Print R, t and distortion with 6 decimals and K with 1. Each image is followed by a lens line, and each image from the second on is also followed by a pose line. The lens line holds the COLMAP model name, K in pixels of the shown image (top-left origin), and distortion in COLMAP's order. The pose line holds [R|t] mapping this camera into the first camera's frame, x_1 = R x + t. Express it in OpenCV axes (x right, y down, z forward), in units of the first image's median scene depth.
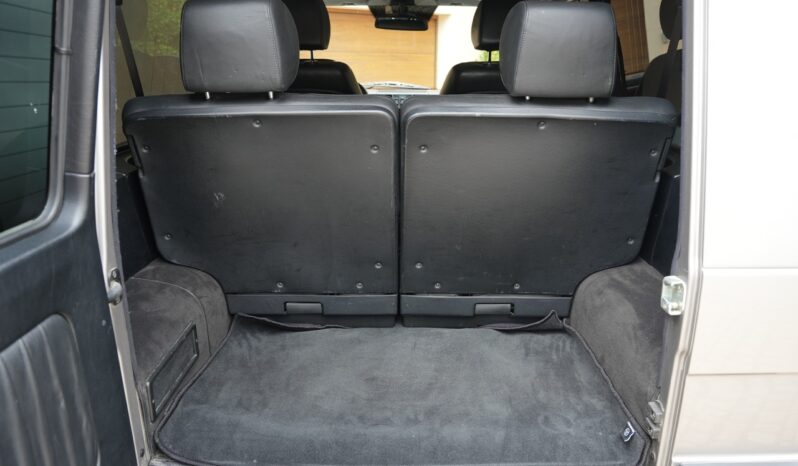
lens RADIAL K [[610.2, 0, 399.0], [0, 610.2, 233.0], [0, 0, 1]] dist [-0.183358, 0.130917]
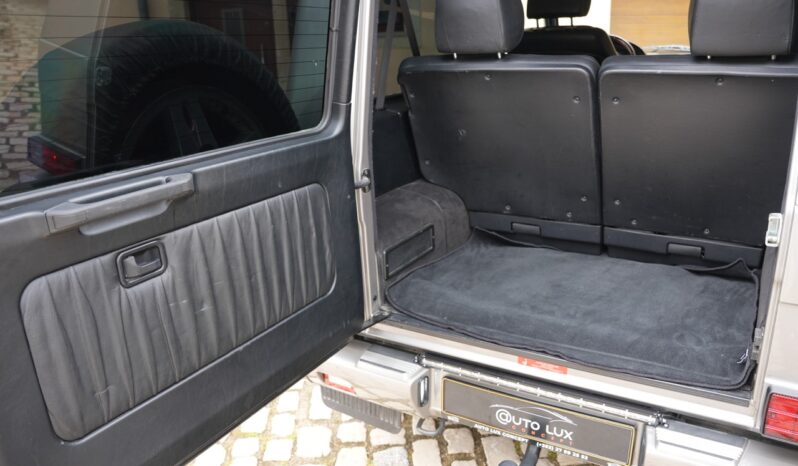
lens RADIAL K [[610.2, 0, 399.0], [0, 610.2, 233.0], [0, 0, 1]] dist [-0.183358, 0.130917]
pose [[0.850170, 0.123050, -0.511928, 0.310184], [-0.093050, 0.992117, 0.083941, 0.063430], [0.518221, -0.023730, 0.854918, -0.233103]]
